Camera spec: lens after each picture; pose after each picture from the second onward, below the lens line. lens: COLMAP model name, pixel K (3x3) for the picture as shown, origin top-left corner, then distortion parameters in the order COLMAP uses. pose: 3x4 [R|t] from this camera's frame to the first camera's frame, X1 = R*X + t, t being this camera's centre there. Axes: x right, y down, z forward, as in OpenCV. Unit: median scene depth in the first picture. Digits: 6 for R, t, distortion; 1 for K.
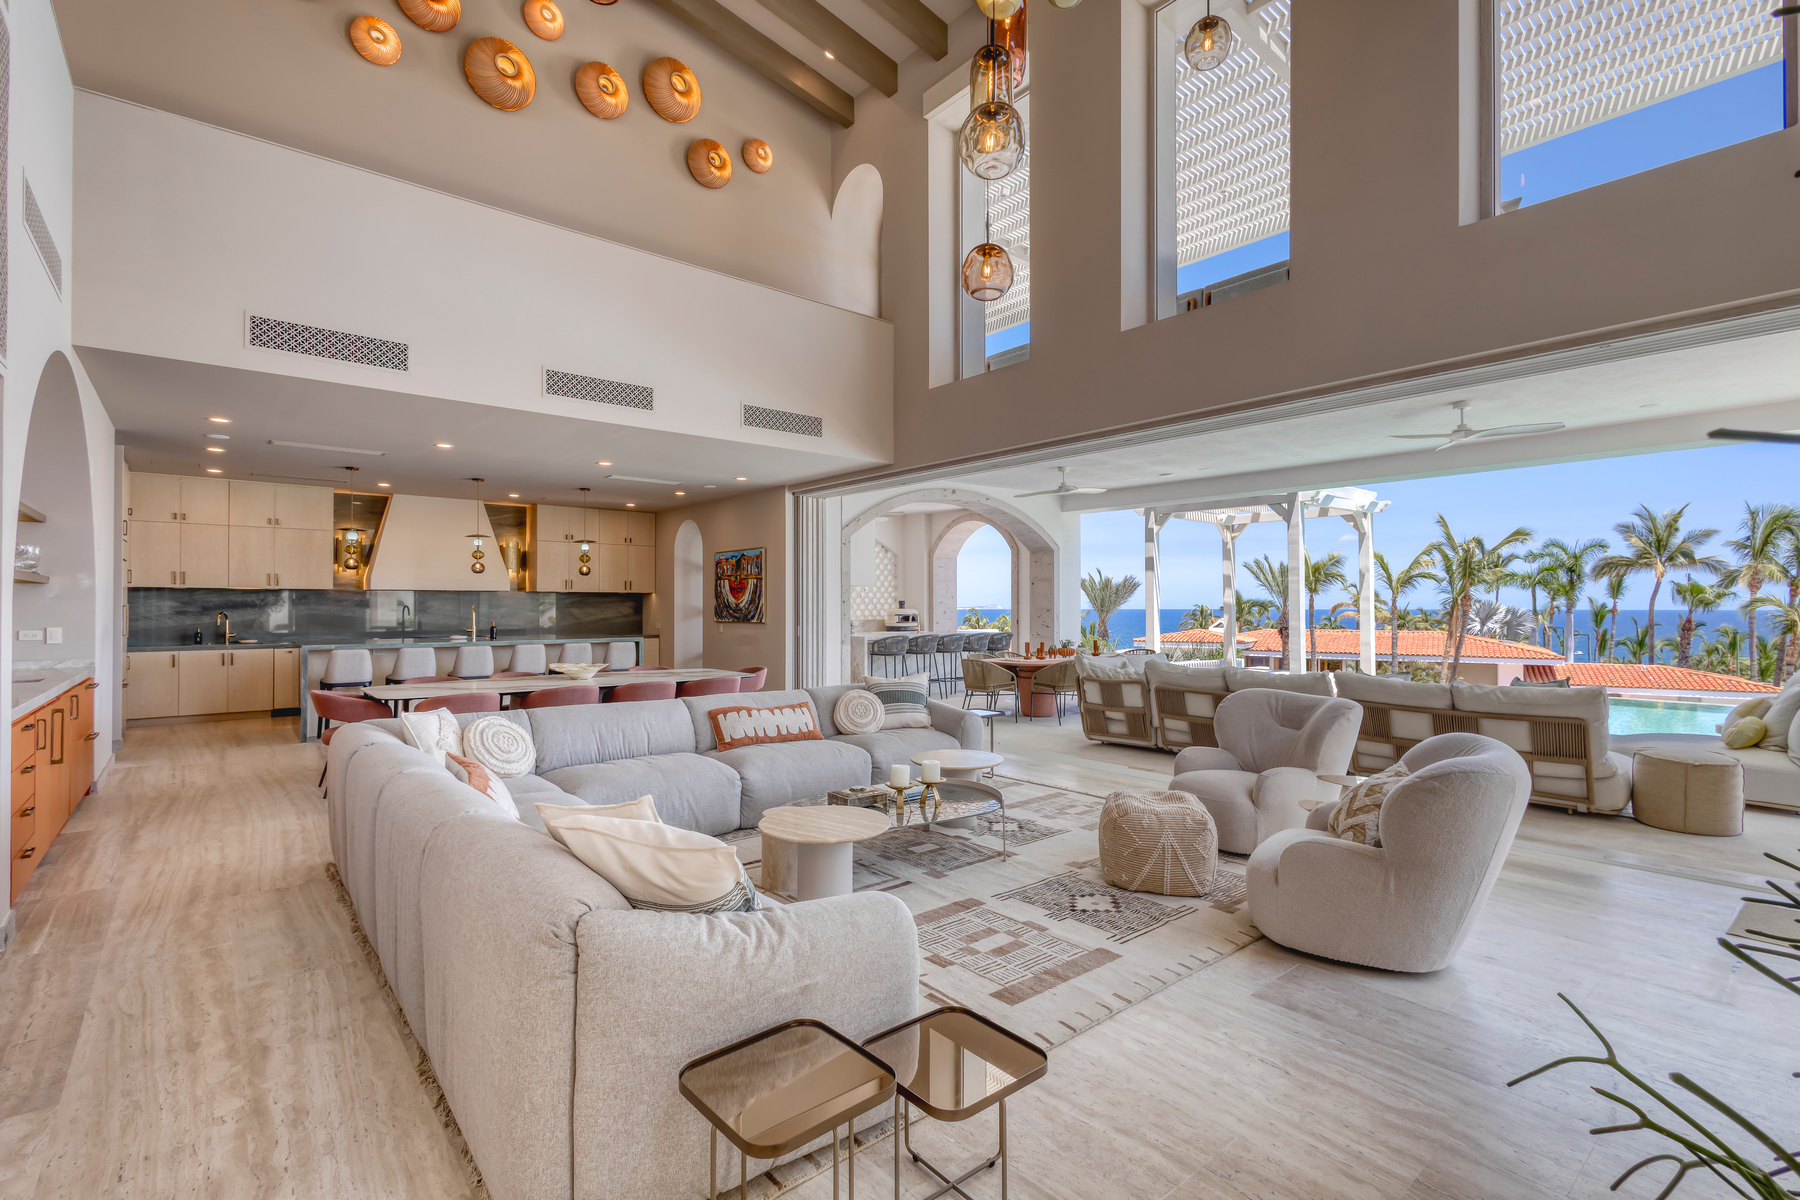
lens RADIAL K [[821.1, 0, 899.3], [0, 821.1, 600.1], [0, 0, 1]] dist [0.010231, -0.001975]
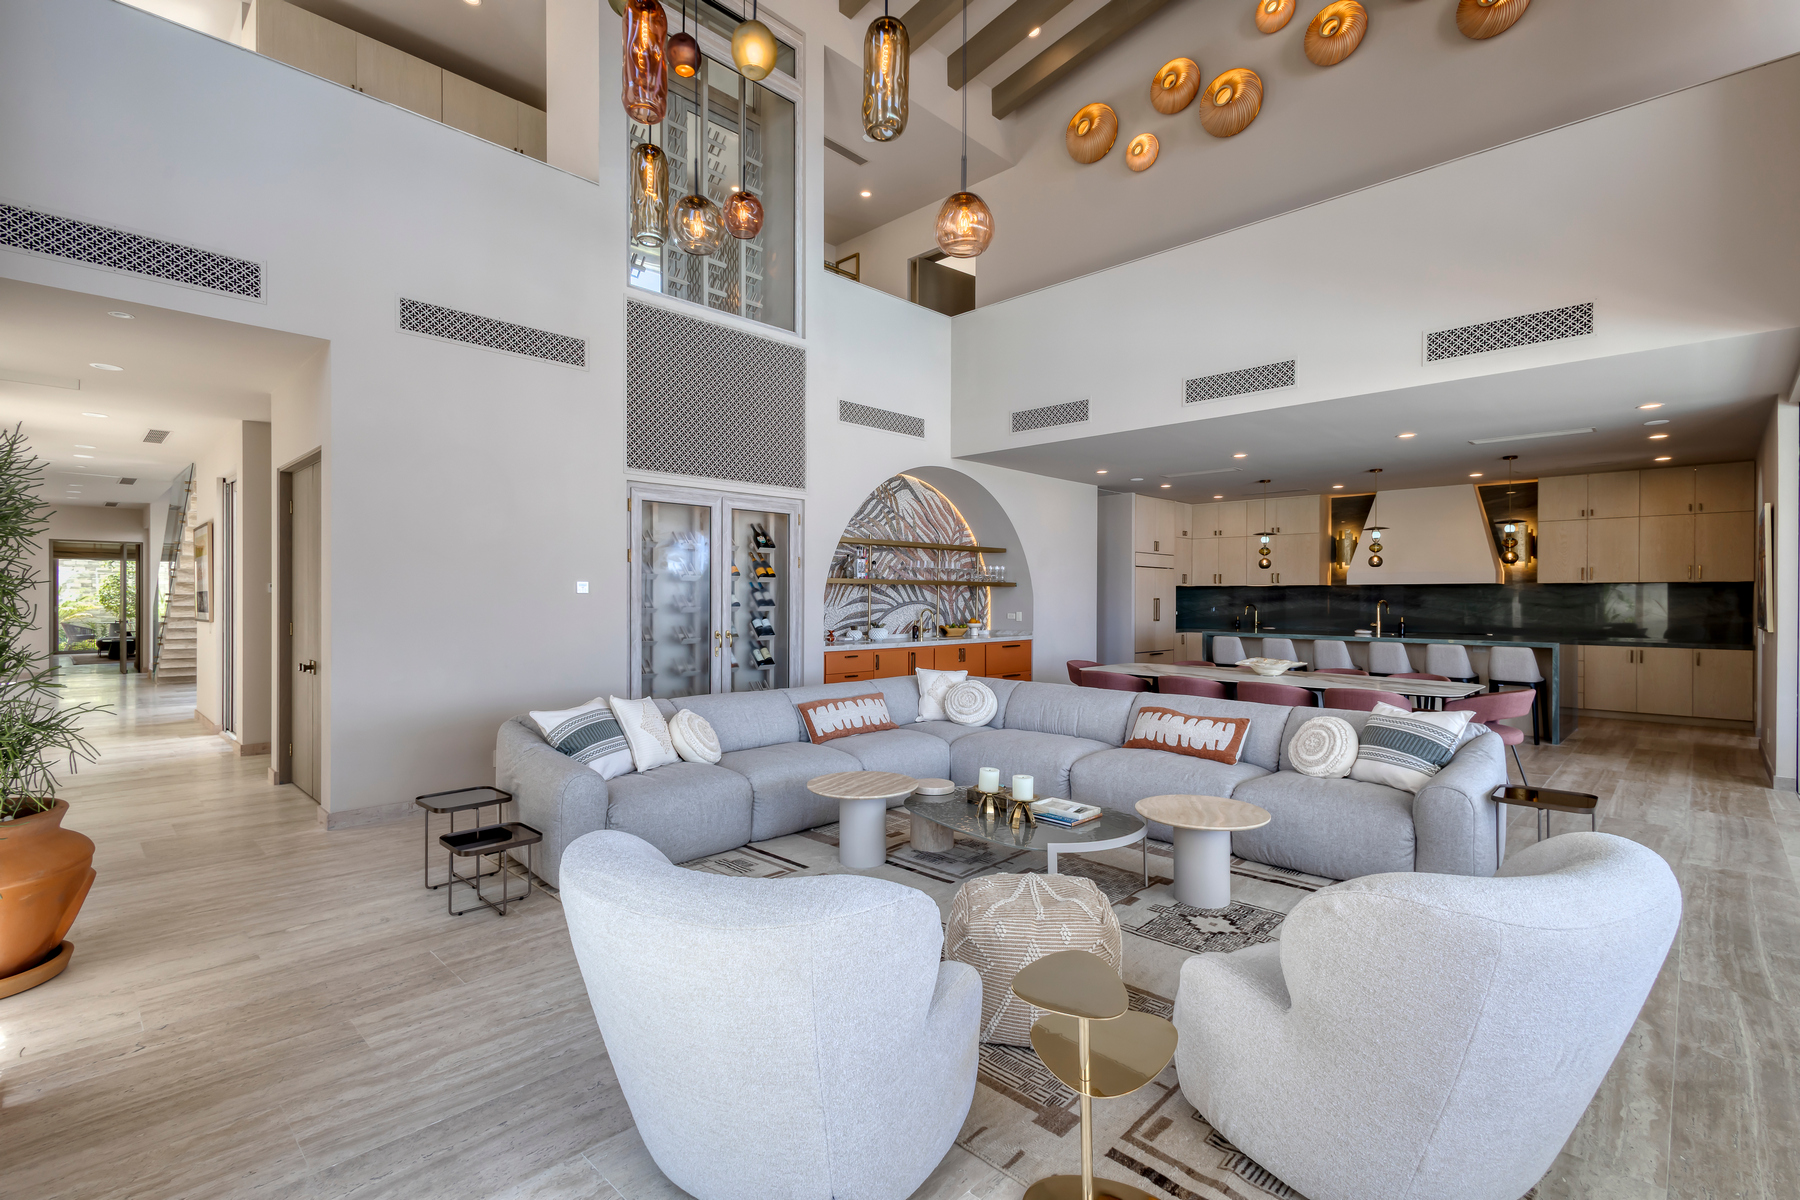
lens RADIAL K [[821.1, 0, 899.3], [0, 821.1, 600.1], [0, 0, 1]] dist [0.010231, -0.001975]
pose [[0.101246, 0.003173, -0.994856, 0.388975], [0.004463, 0.999983, 0.003644, 0.000650], [0.994851, -0.004809, 0.101230, 0.332503]]
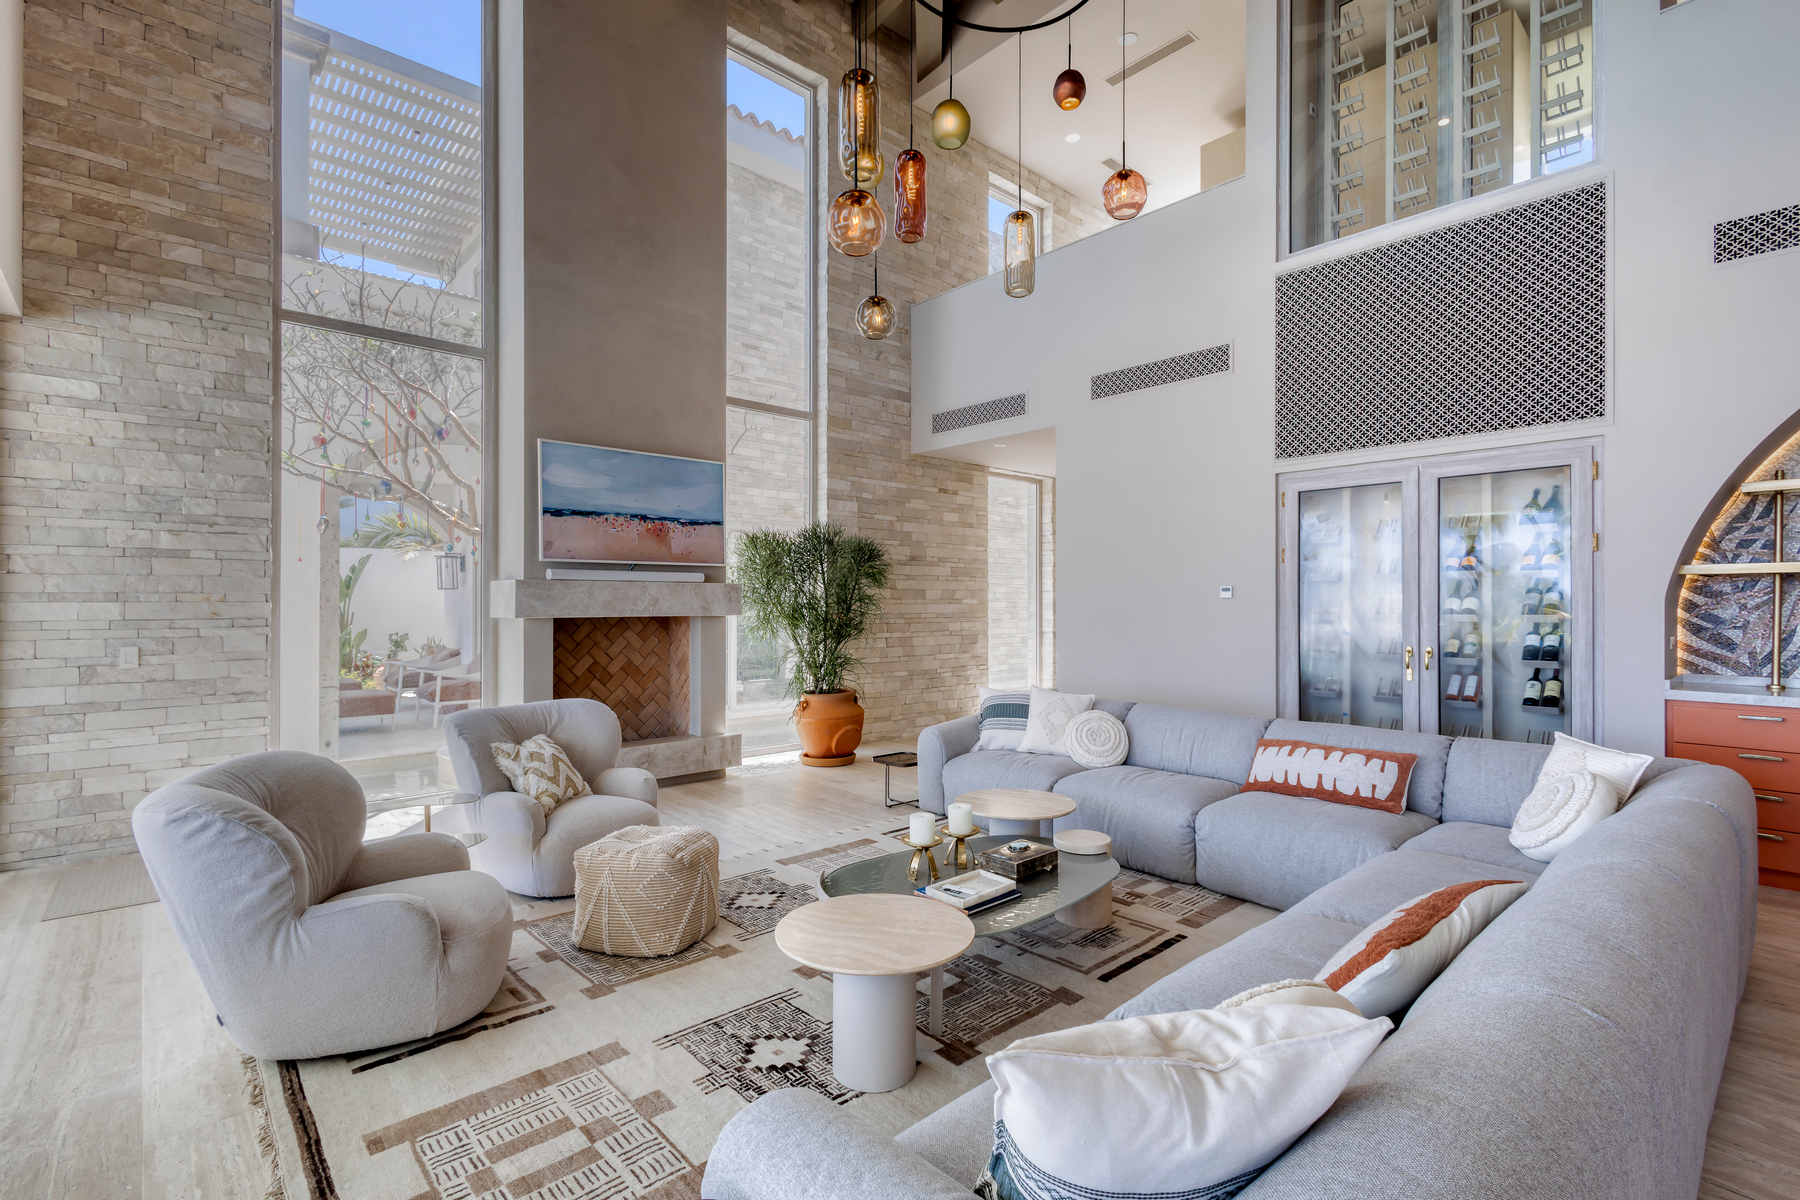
lens RADIAL K [[821.1, 0, 899.3], [0, 821.1, 600.1], [0, 0, 1]] dist [0.010231, -0.001975]
pose [[-0.999184, -0.001055, -0.040379, 0.037966], [-0.000577, 0.999930, -0.011844, 0.005568], [0.040388, -0.011811, -0.999114, 0.741809]]
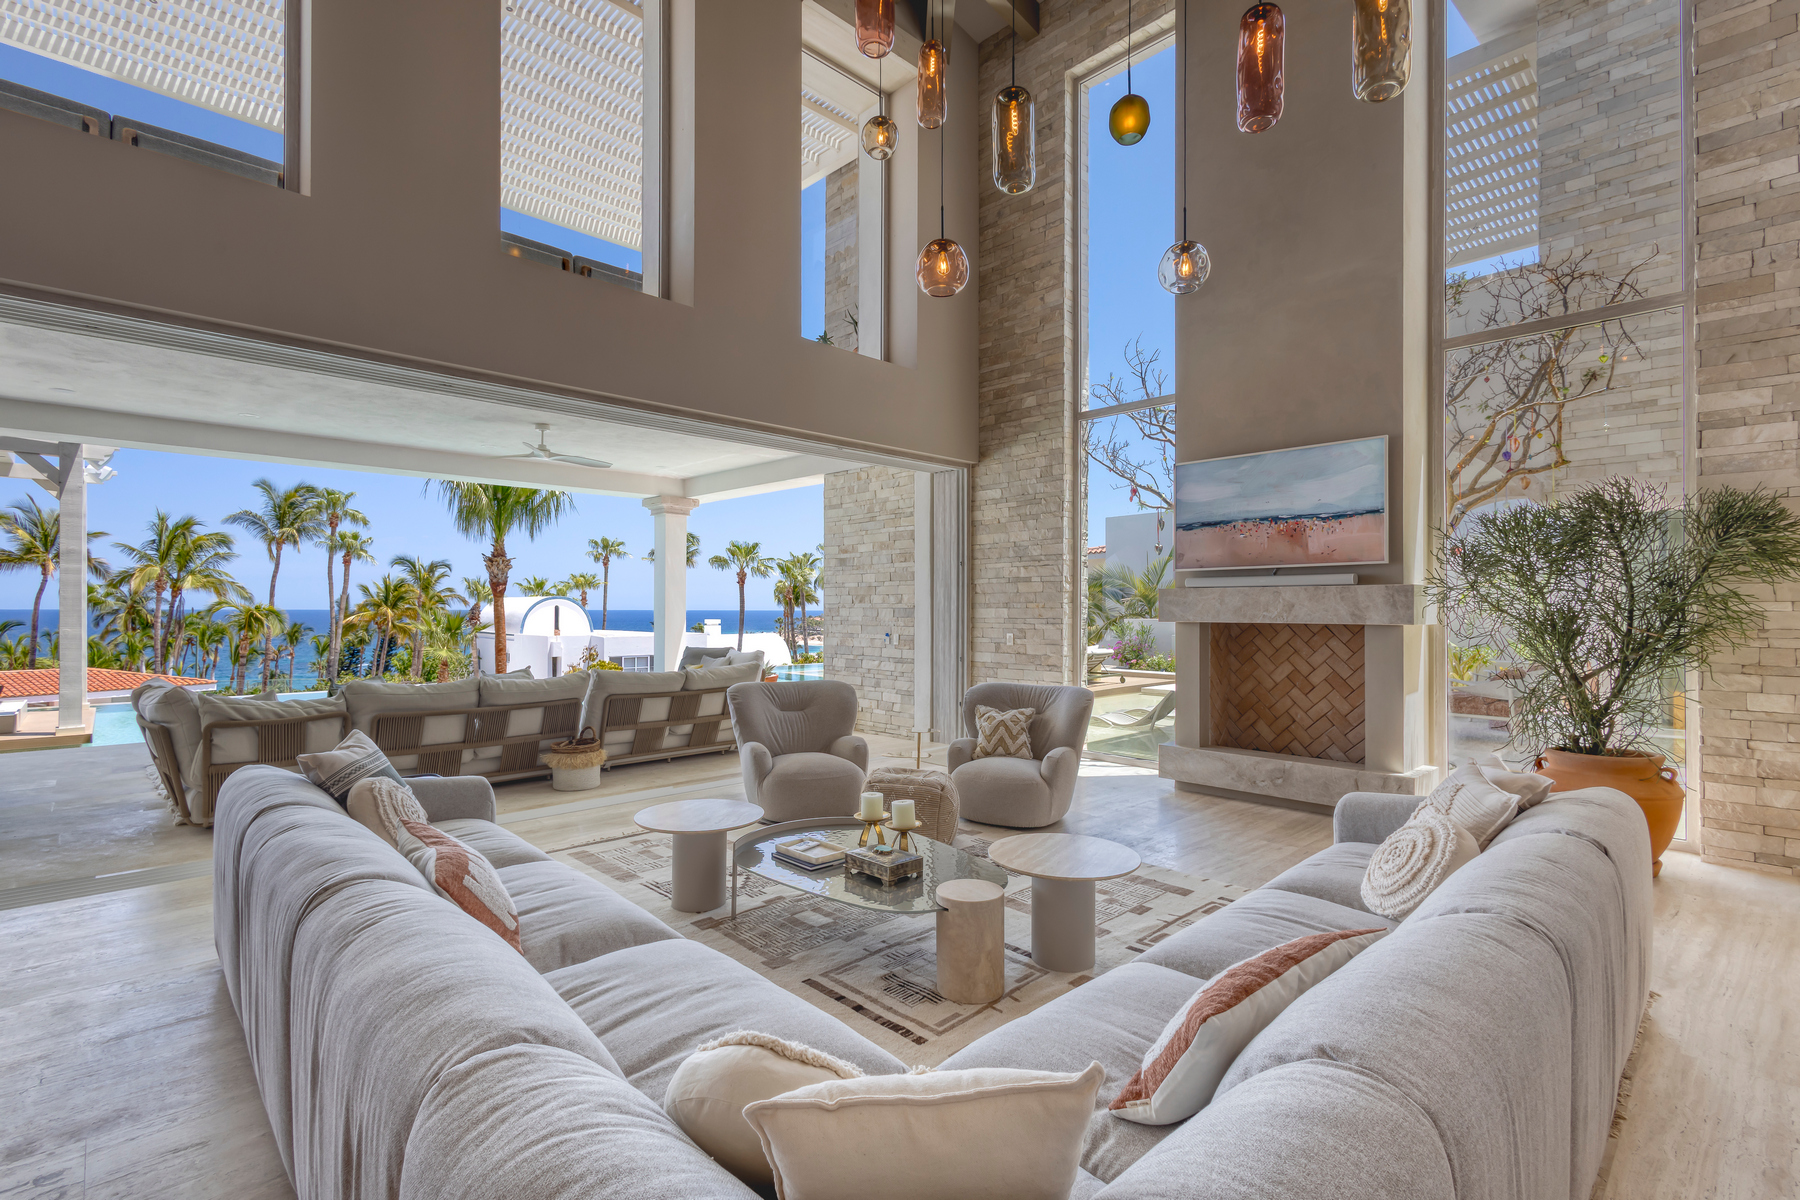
lens RADIAL K [[822.3, 0, 900.0], [0, 822.3, 600.0], [0, 0, 1]] dist [0.010231, -0.002606]
pose [[-0.066713, 0.009858, 0.997724, -0.342412], [-0.010355, 0.999891, -0.010572, 0.003341], [-0.997718, -0.011036, -0.066603, 0.440094]]
